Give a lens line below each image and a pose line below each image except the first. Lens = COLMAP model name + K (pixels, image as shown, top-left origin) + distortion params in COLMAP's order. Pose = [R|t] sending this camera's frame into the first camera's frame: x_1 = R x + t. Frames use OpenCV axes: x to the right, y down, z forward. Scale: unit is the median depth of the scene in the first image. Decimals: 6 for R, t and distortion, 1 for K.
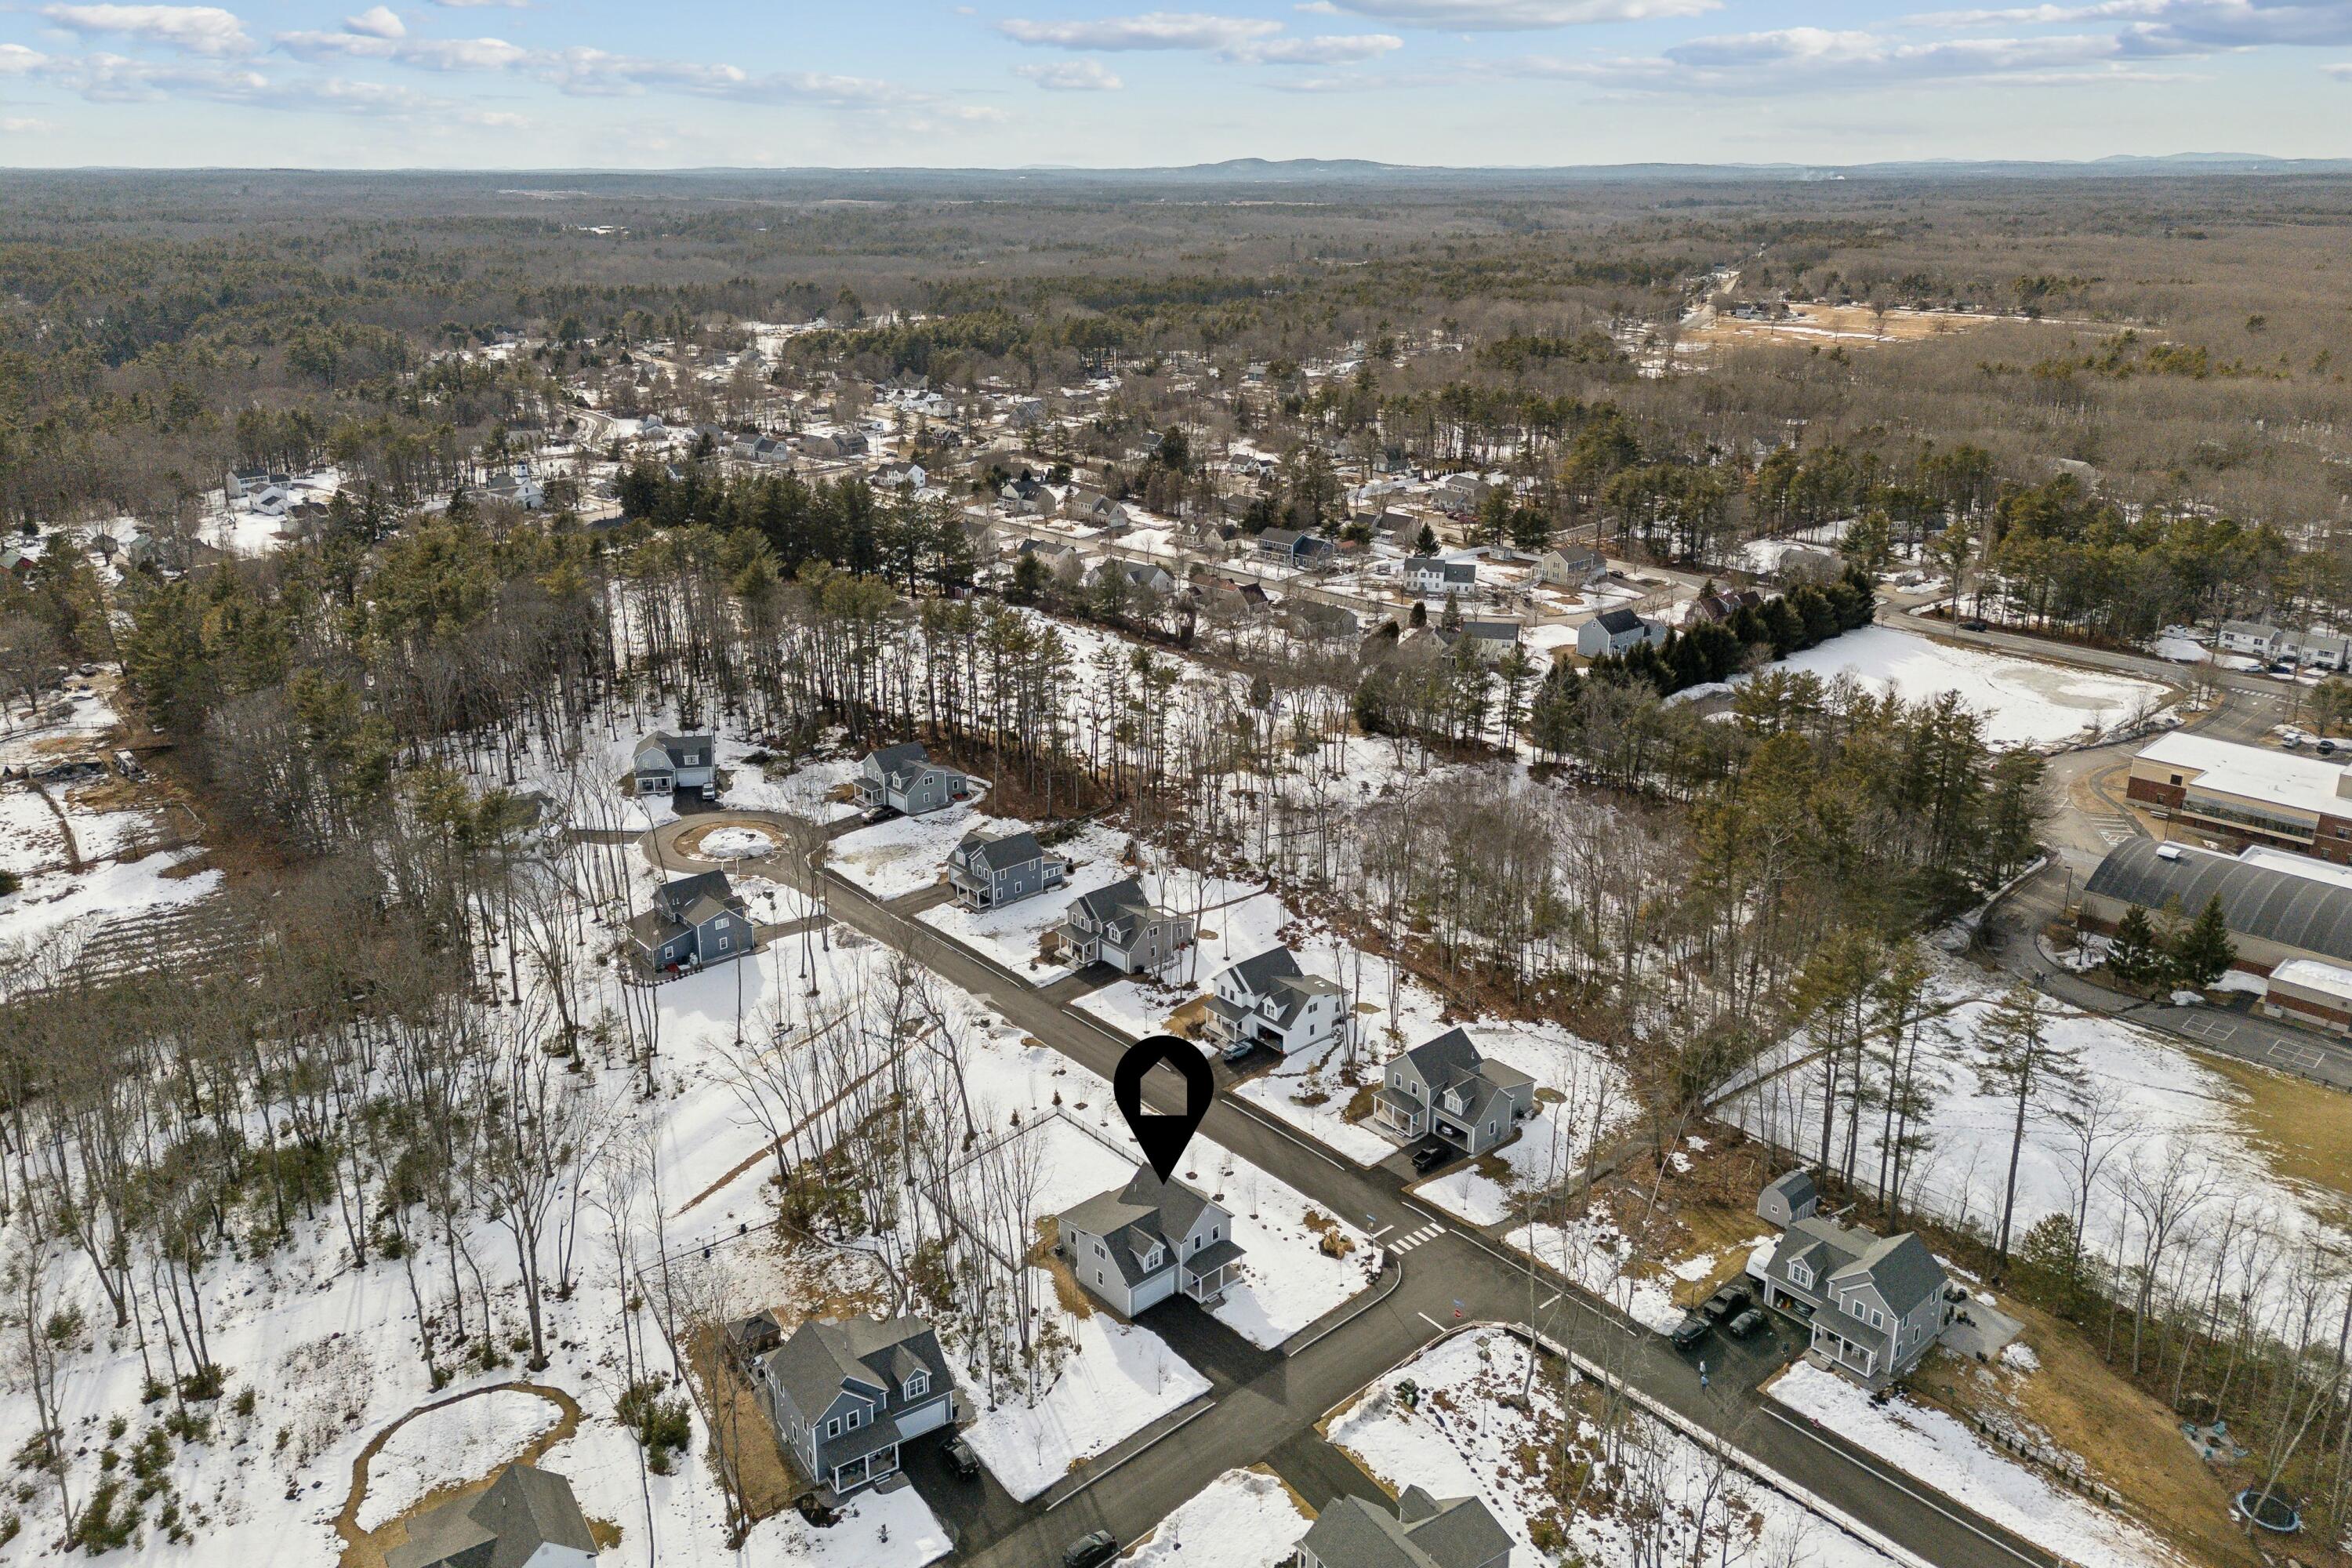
lens RADIAL K [[1693.3, 0, 1176.0], [0, 1693.3, 784.0], [0, 0, 1]] dist [0.062546, 0.000645]
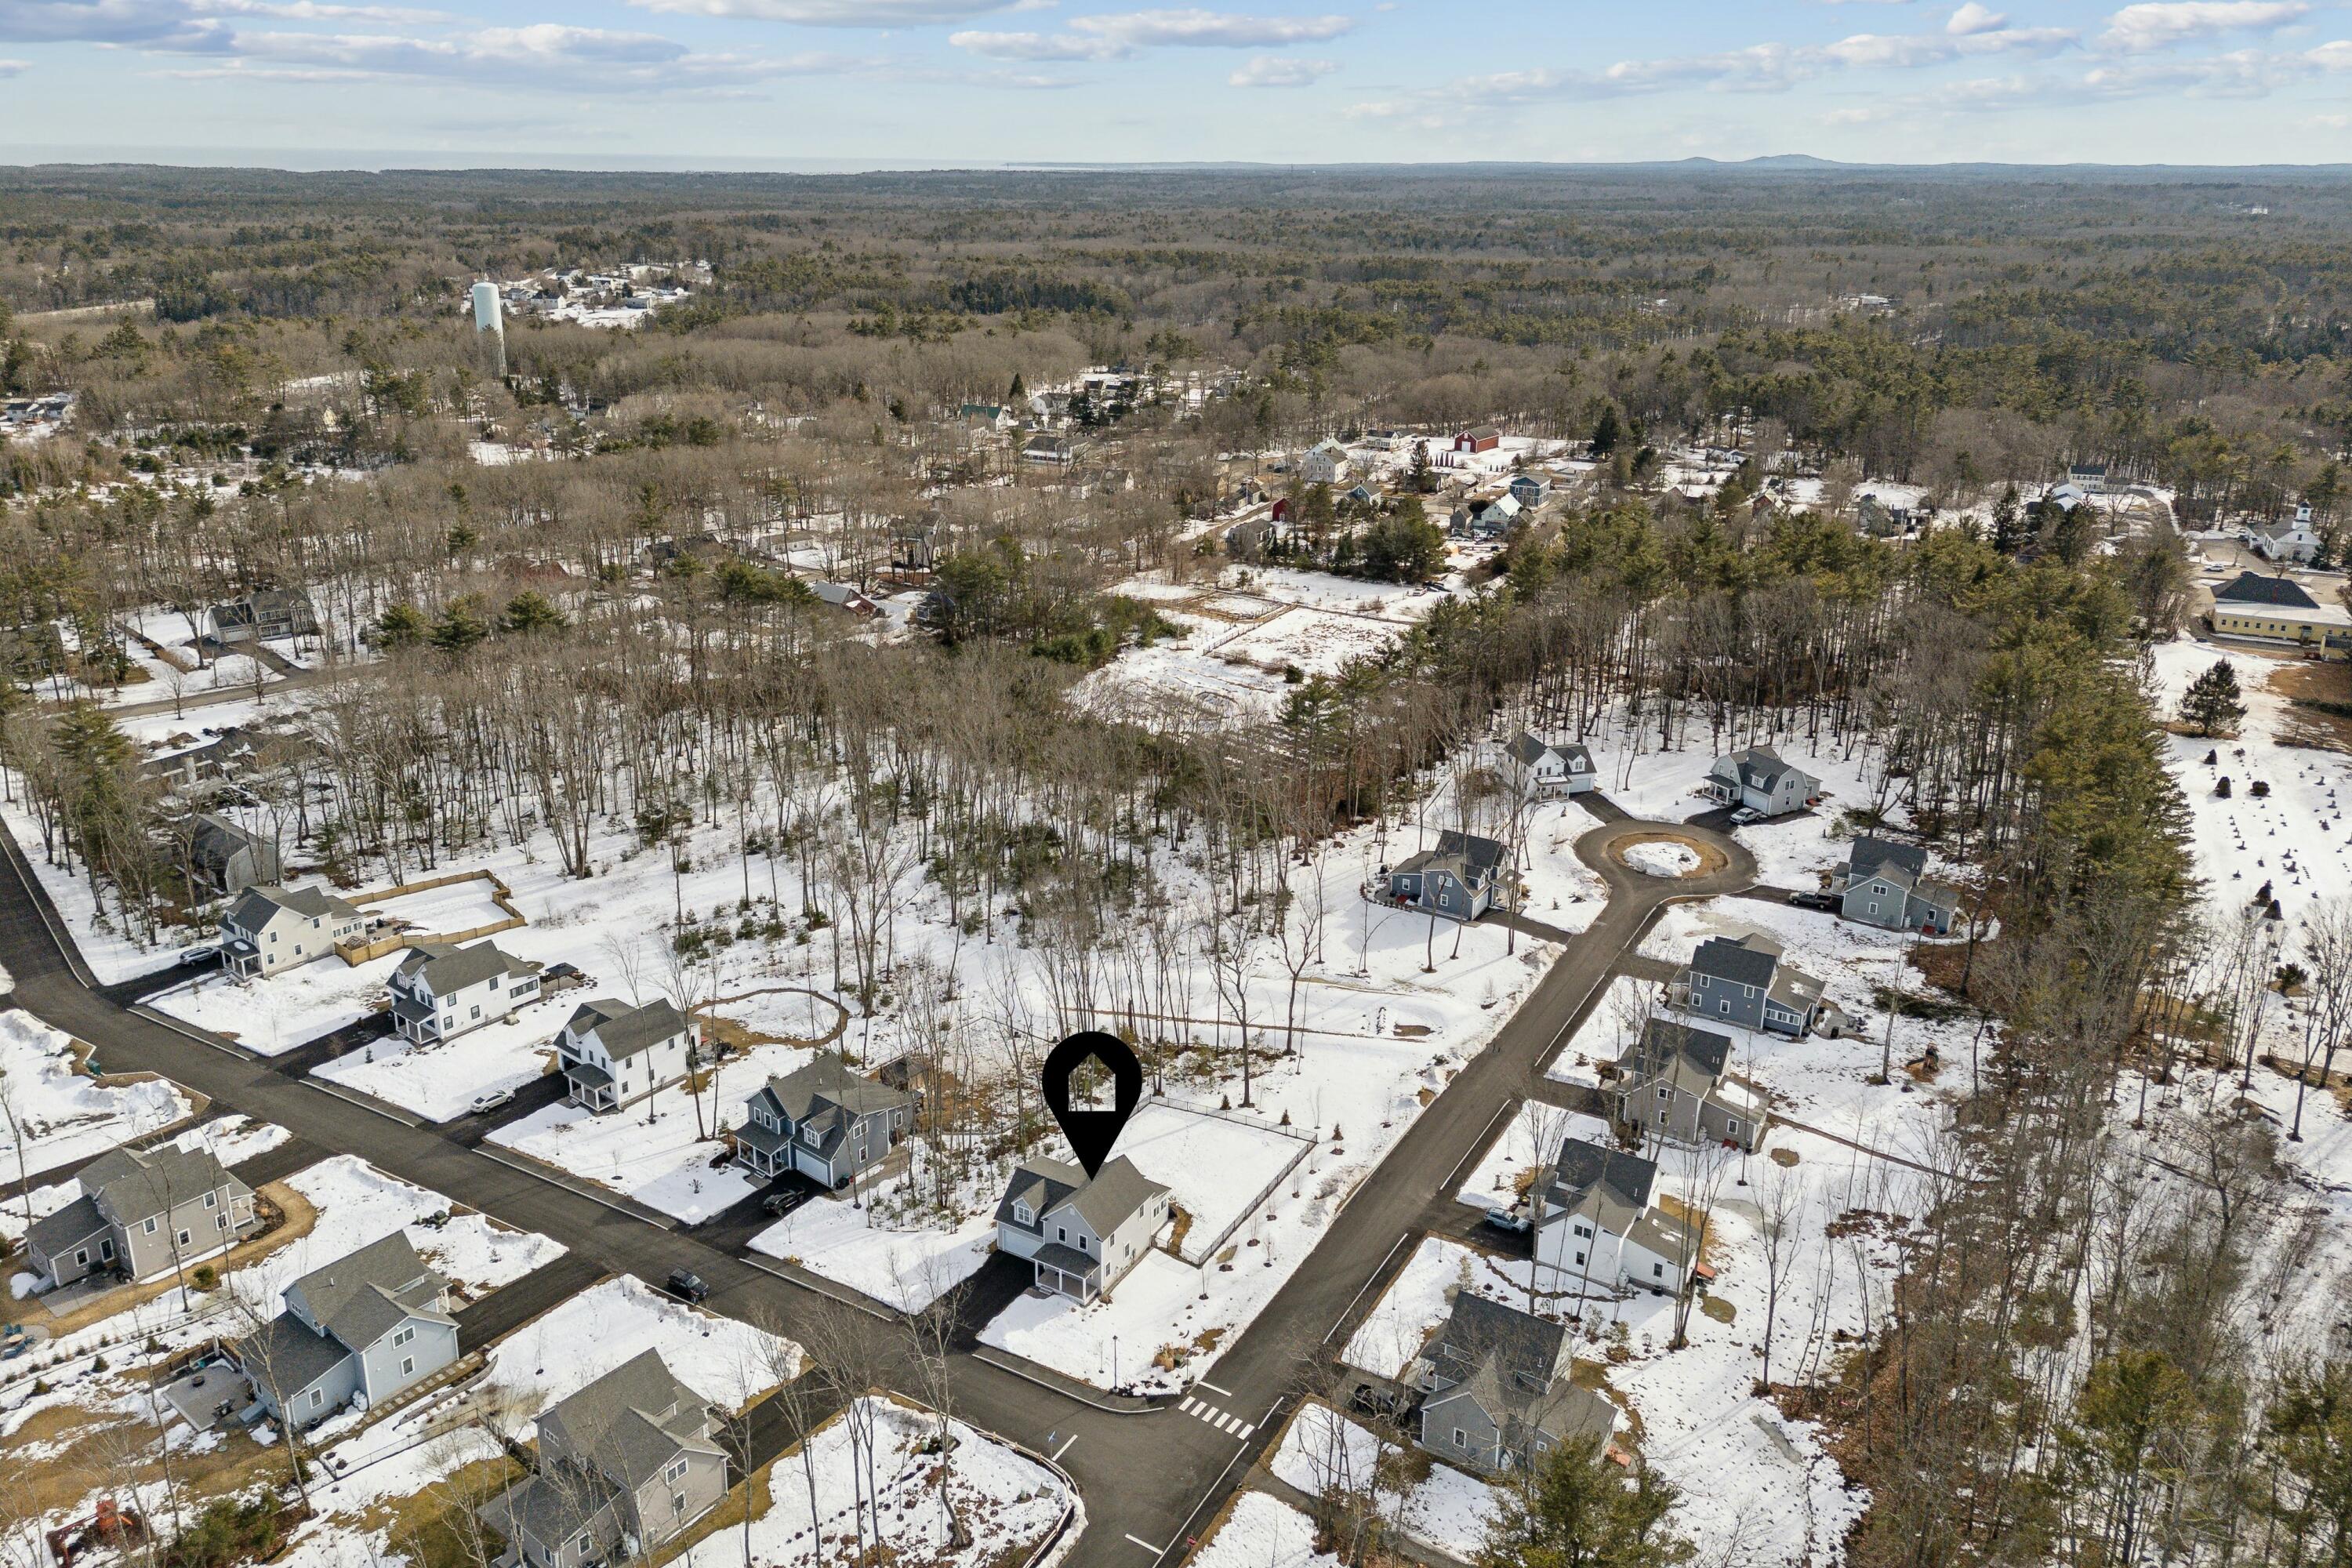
lens RADIAL K [[1749.2, 0, 1190.1], [0, 1749.2, 705.7], [0, 0, 1]] dist [0.070184, -0.002056]
pose [[0.313705, 0.293068, -0.903161, 0.796200], [-0.335951, 0.923909, 0.183111, -0.206410], [0.888103, 0.245975, 0.388291, 0.545249]]
